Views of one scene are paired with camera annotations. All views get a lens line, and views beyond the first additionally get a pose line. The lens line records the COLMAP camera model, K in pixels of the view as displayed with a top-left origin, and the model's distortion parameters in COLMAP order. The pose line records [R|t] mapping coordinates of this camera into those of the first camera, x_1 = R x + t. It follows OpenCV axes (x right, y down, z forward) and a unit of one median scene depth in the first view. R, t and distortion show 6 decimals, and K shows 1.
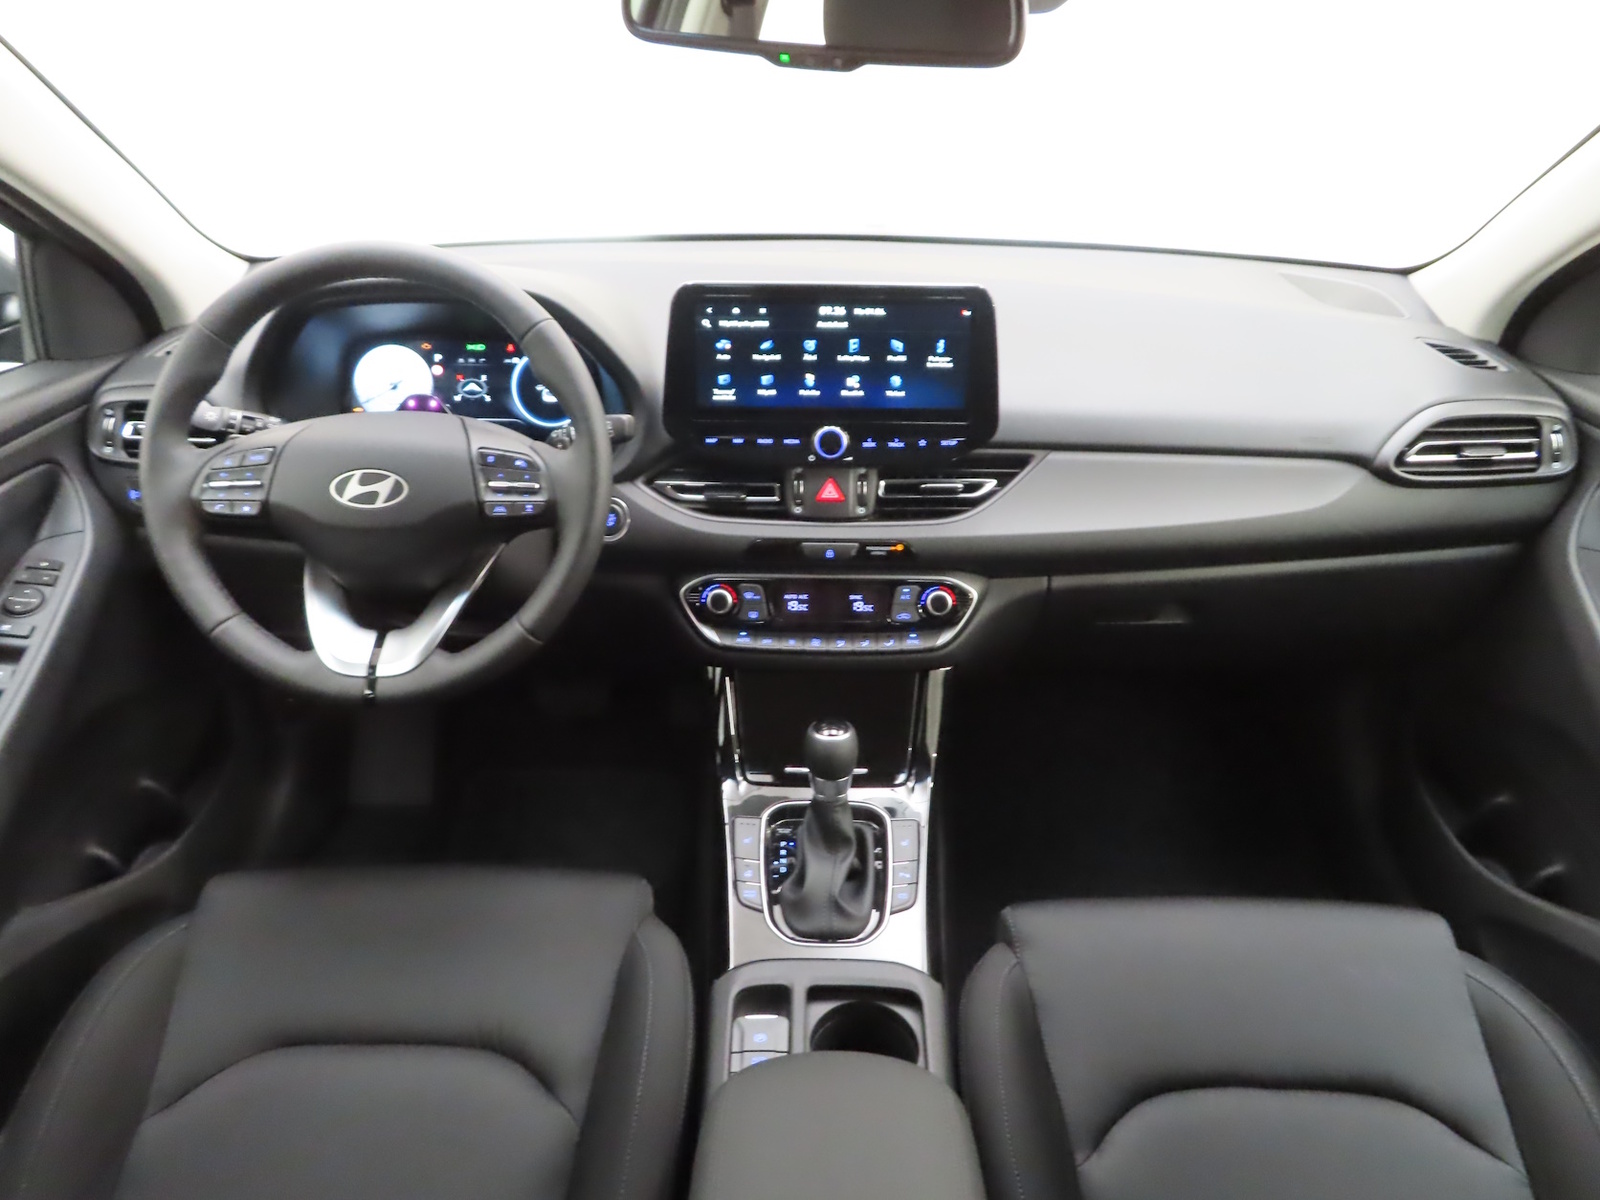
lens RADIAL K [[1115.2, 0, 803.6], [0, 1115.2, 589.9], [0, 0, 1]] dist [-0.004992, -0.001394]
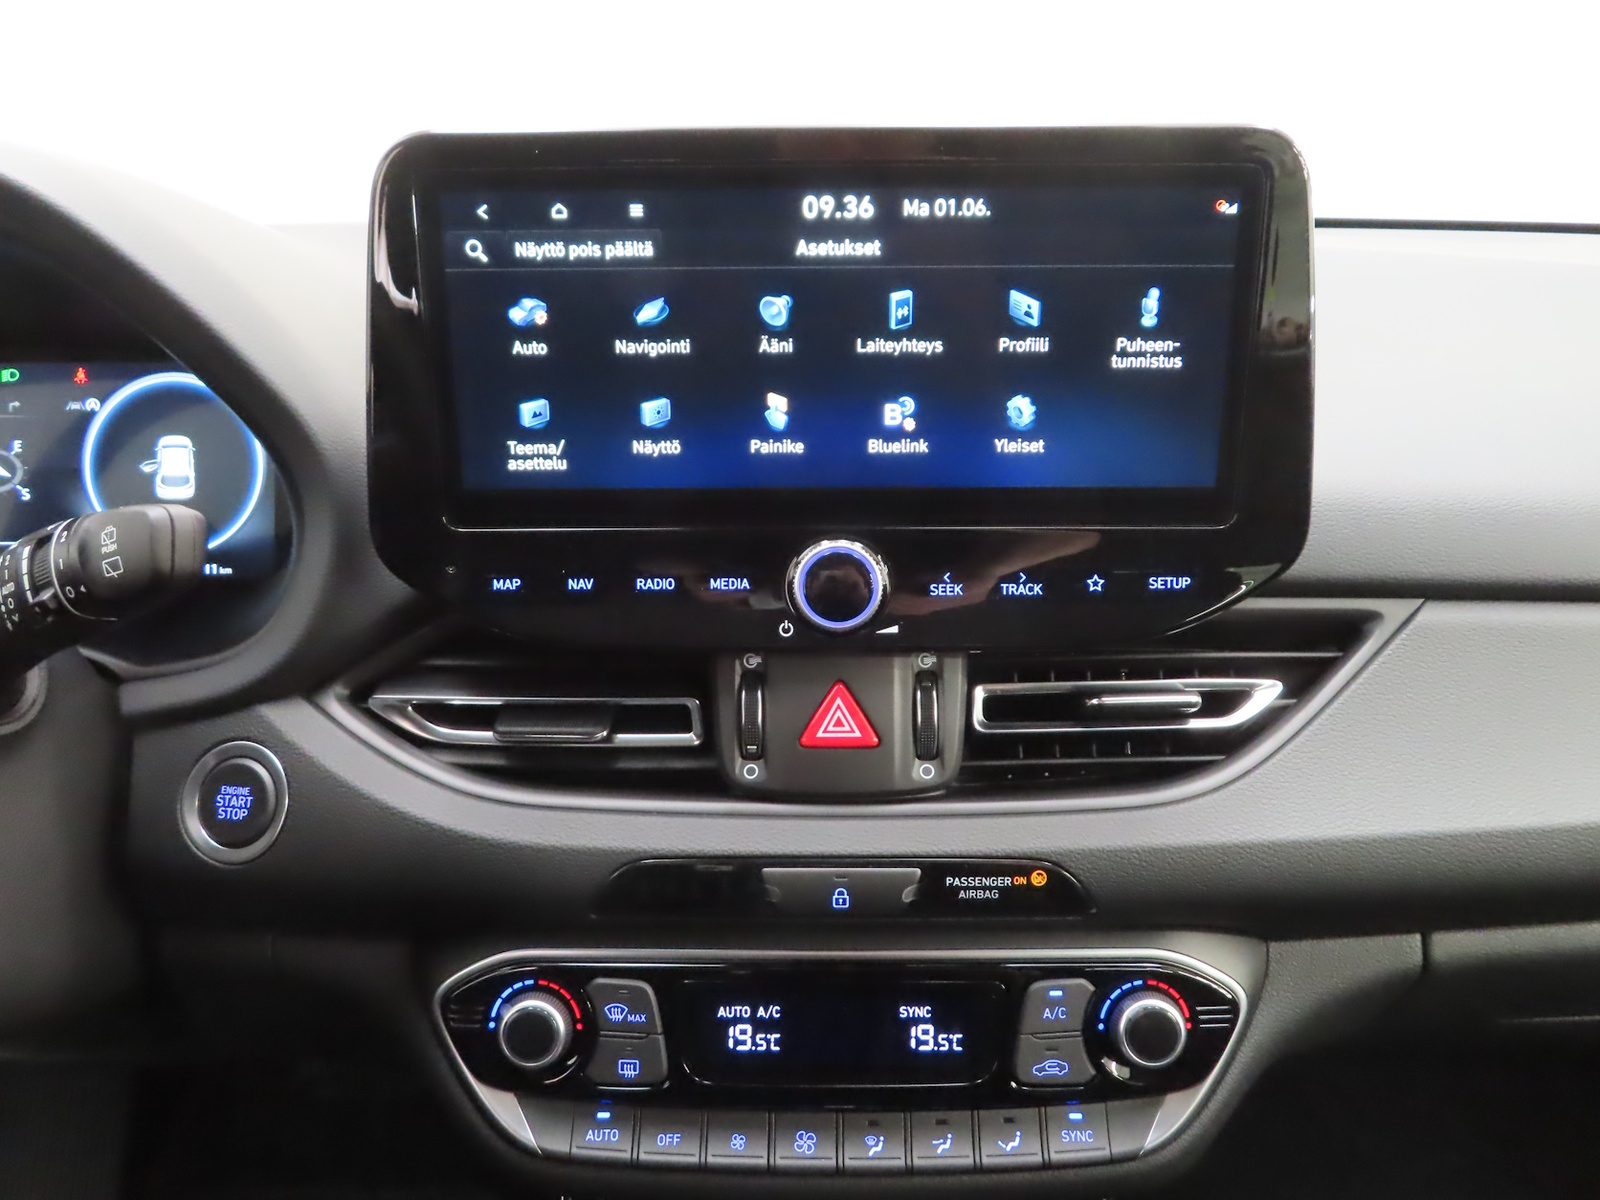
lens RADIAL K [[1099.6, 0, 800.0], [0, 1099.6, 600.0], [0, 0, 1]] dist [-0.005167, -0.001057]
pose [[0.999917, -0.012705, -0.001908, 0.012639], [0.012368, 0.992140, -0.124517, -0.083947], [0.003475, 0.124483, 0.992216, 0.651540]]
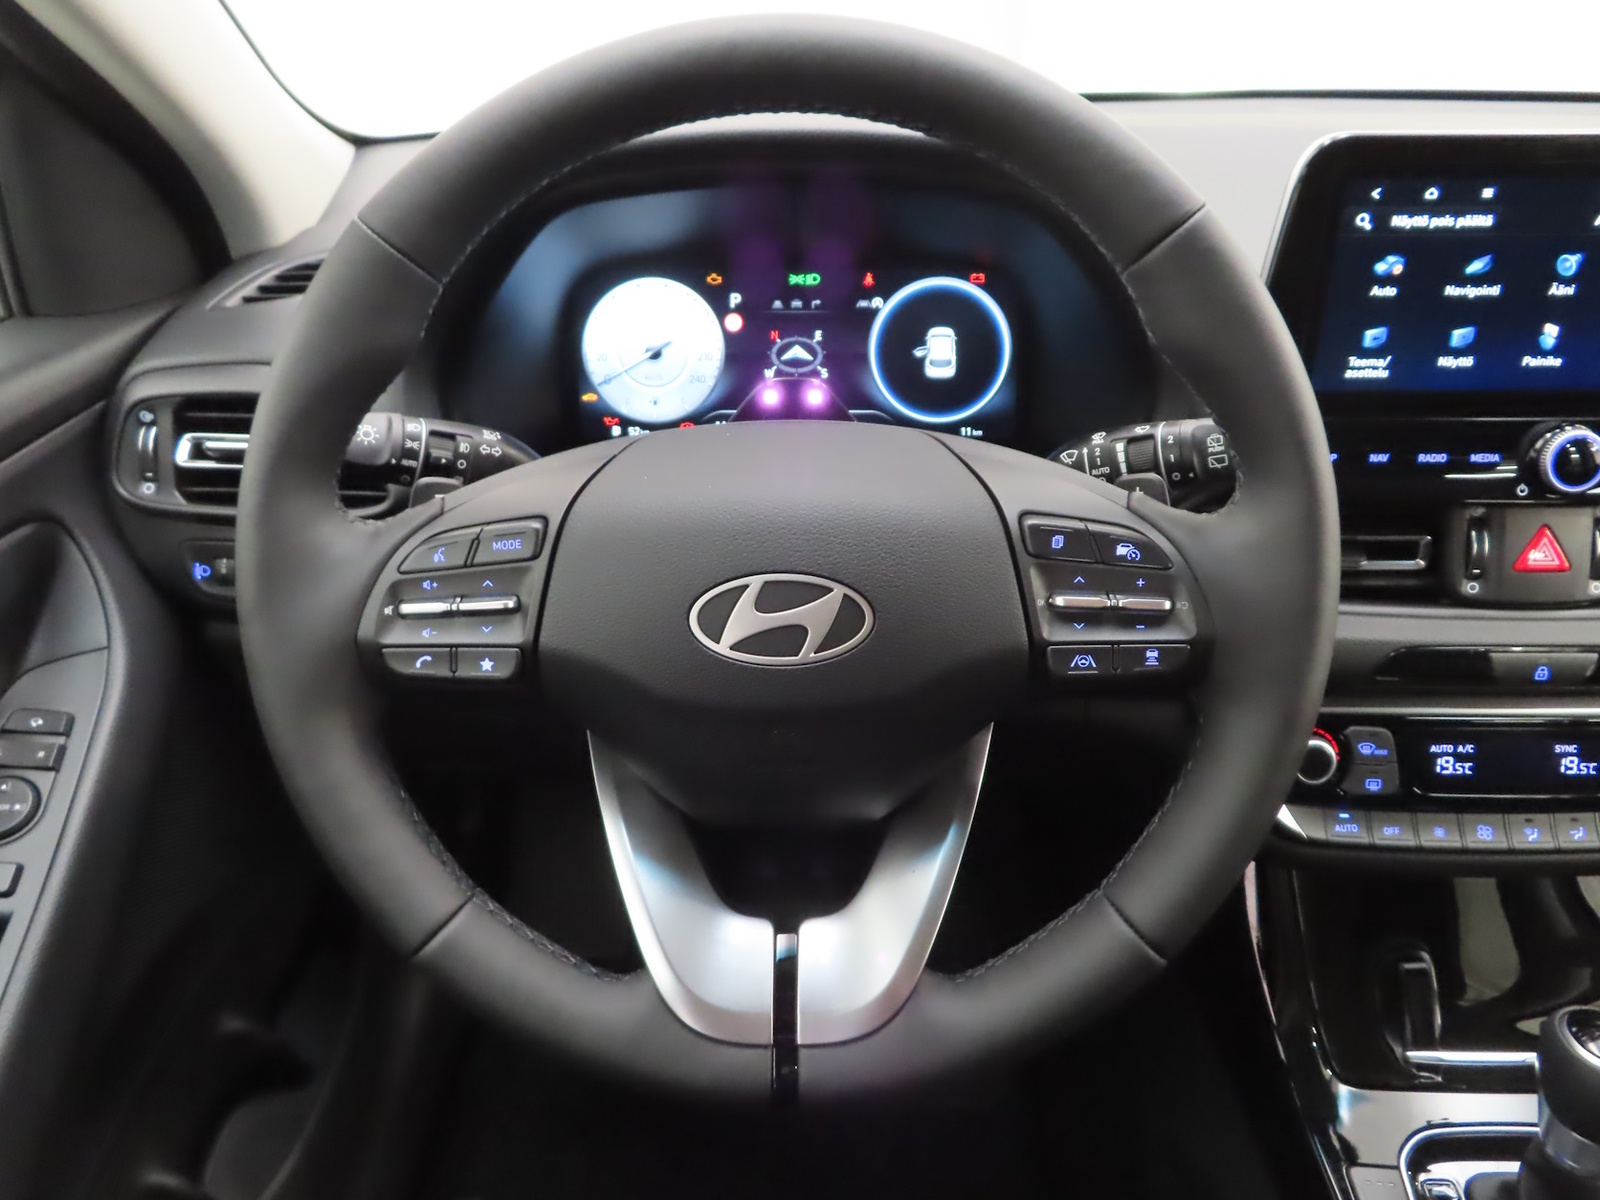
lens RADIAL K [[1115.2, 0, 803.6], [0, 1115.2, 589.9], [0, 0, 1]] dist [-0.004992, -0.001394]
pose [[0.999841, -0.011237, -0.013876, -0.315955], [0.012004, 0.998334, 0.056437, -0.105791], [0.013218, -0.056595, 0.998310, 0.487791]]
